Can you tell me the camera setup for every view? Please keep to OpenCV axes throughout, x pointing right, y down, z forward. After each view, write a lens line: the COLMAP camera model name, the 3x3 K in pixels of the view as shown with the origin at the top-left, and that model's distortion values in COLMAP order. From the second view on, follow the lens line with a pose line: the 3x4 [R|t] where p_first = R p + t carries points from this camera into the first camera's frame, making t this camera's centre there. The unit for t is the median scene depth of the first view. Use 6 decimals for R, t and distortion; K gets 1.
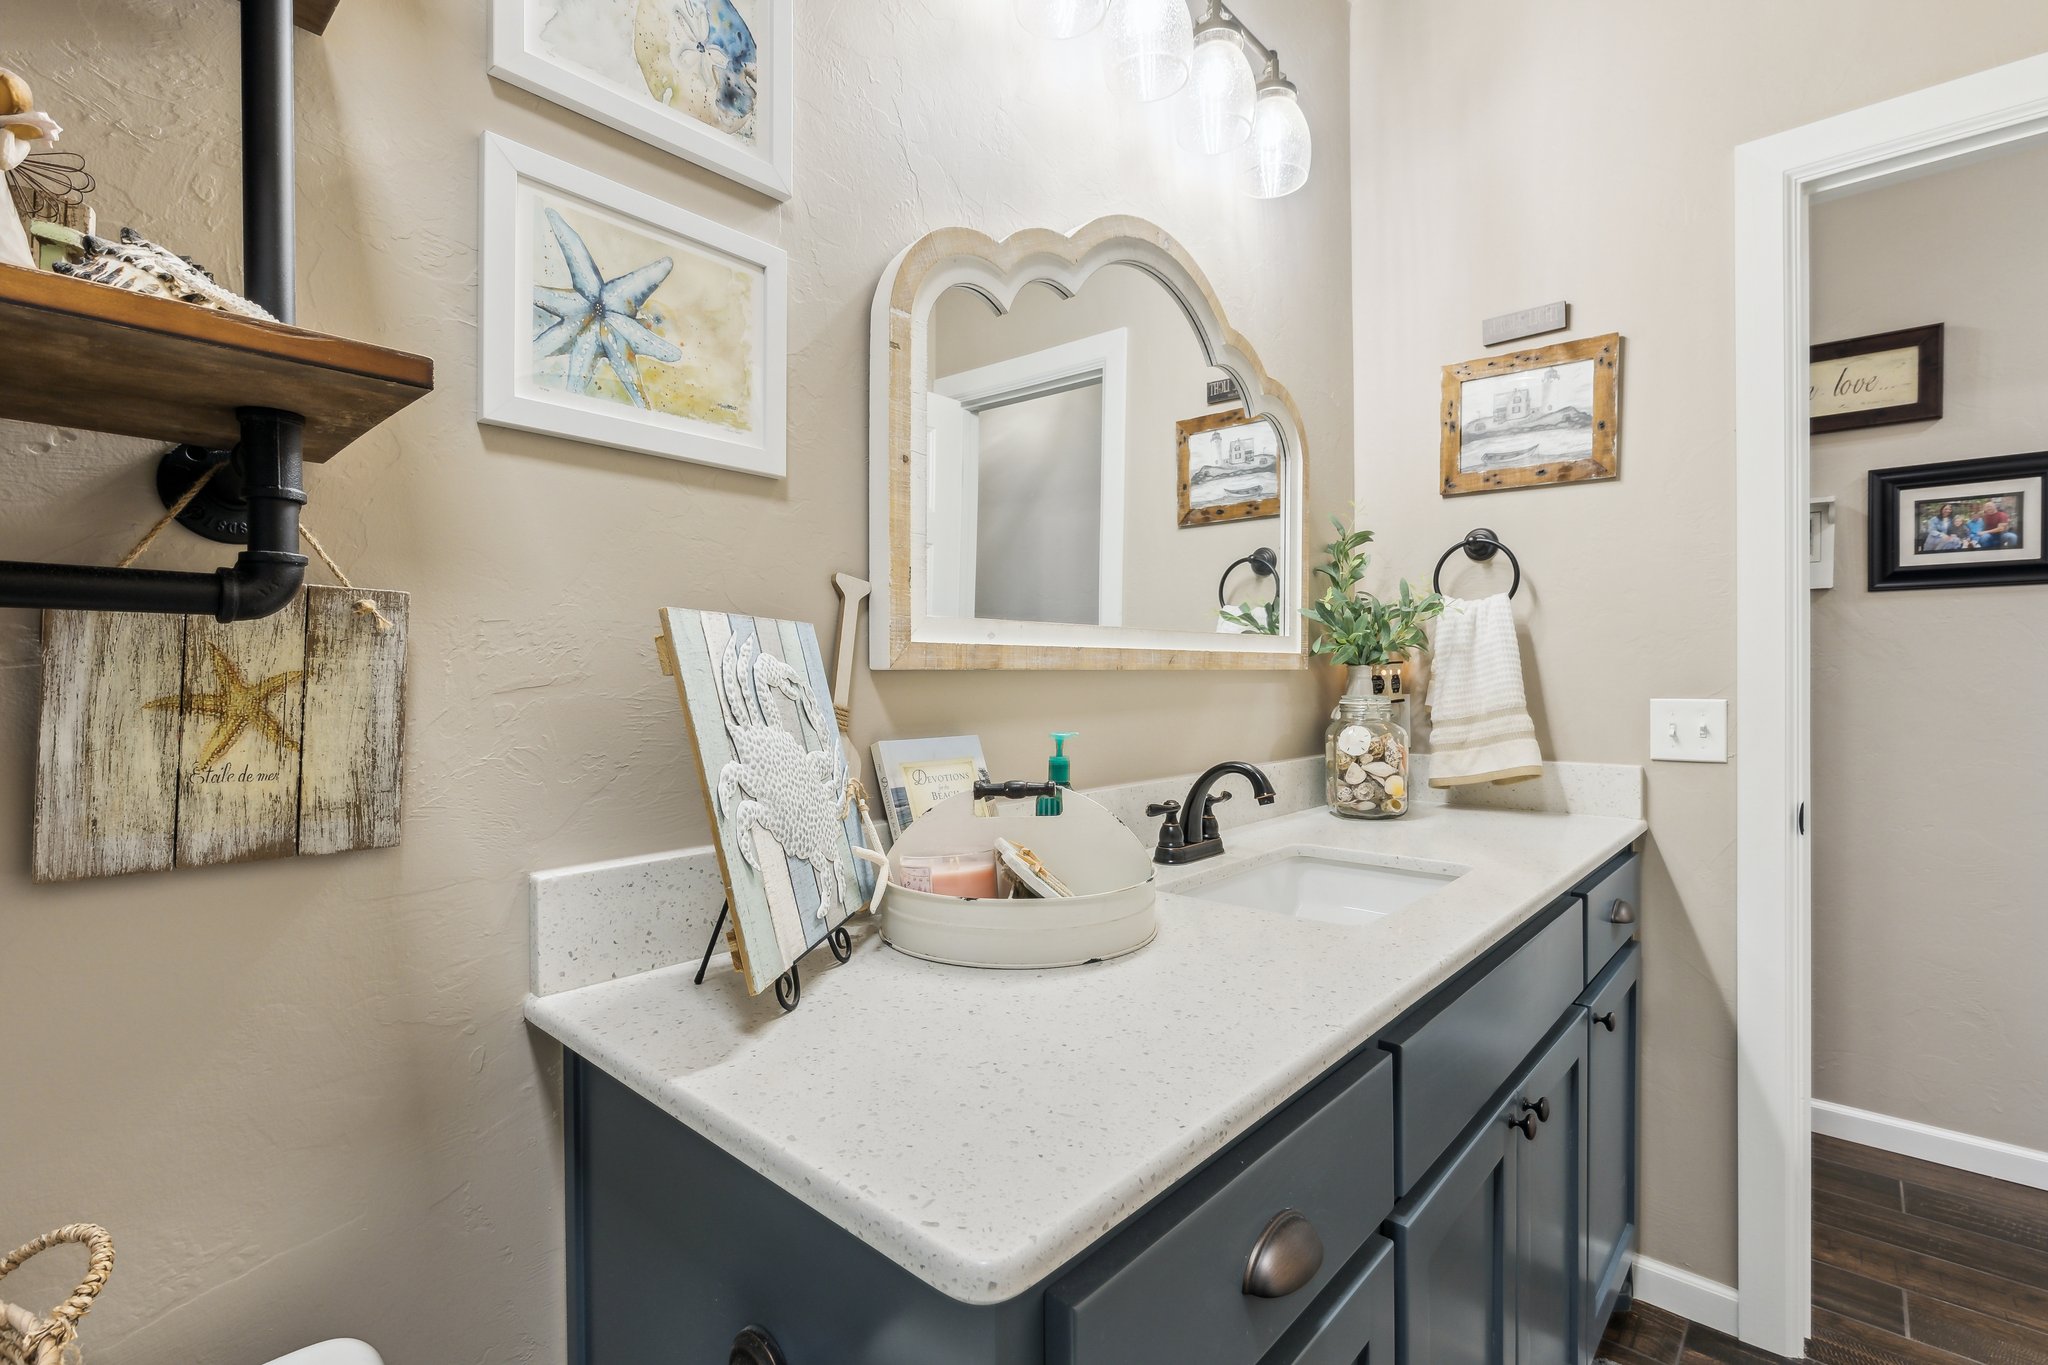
lens RADIAL K [[924.5, 0, 1023.9], [0, 924.5, 674.2], [0, 0, 1]] dist [-0.000258, 0.001359]
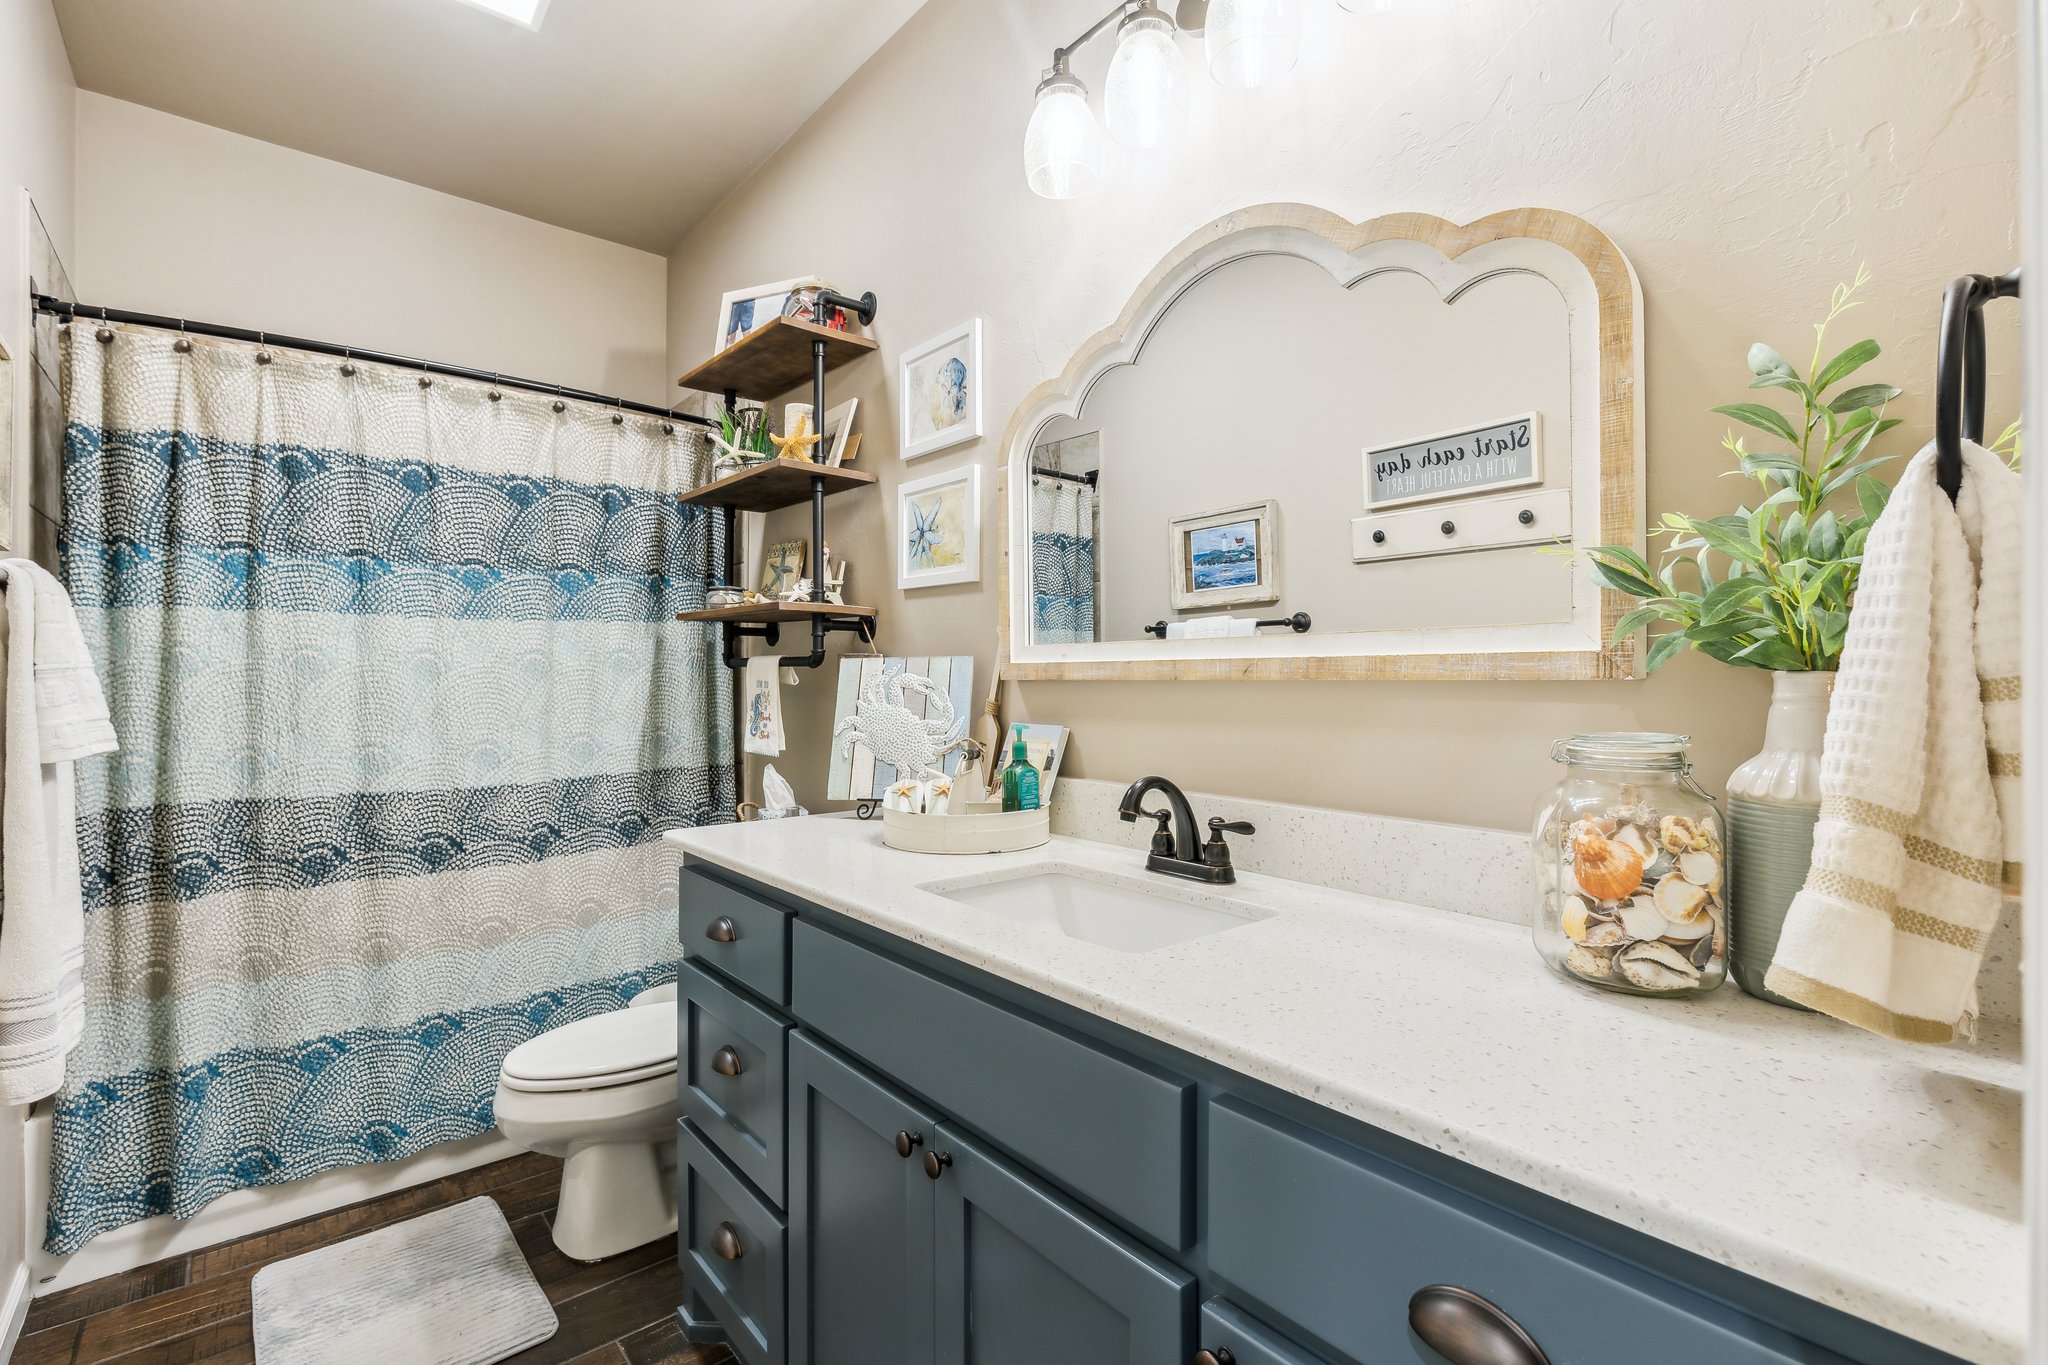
lens RADIAL K [[924.5, 0, 1024.0], [0, 924.5, 679.1], [0, 0, 1]] dist [-0.000258, 0.001359]
pose [[-0.138470, 0.004411, -0.990357, 1.701974], [0.000311, 0.999990, 0.004410, -0.015245], [0.990367, 0.000302, -0.138470, 1.412104]]
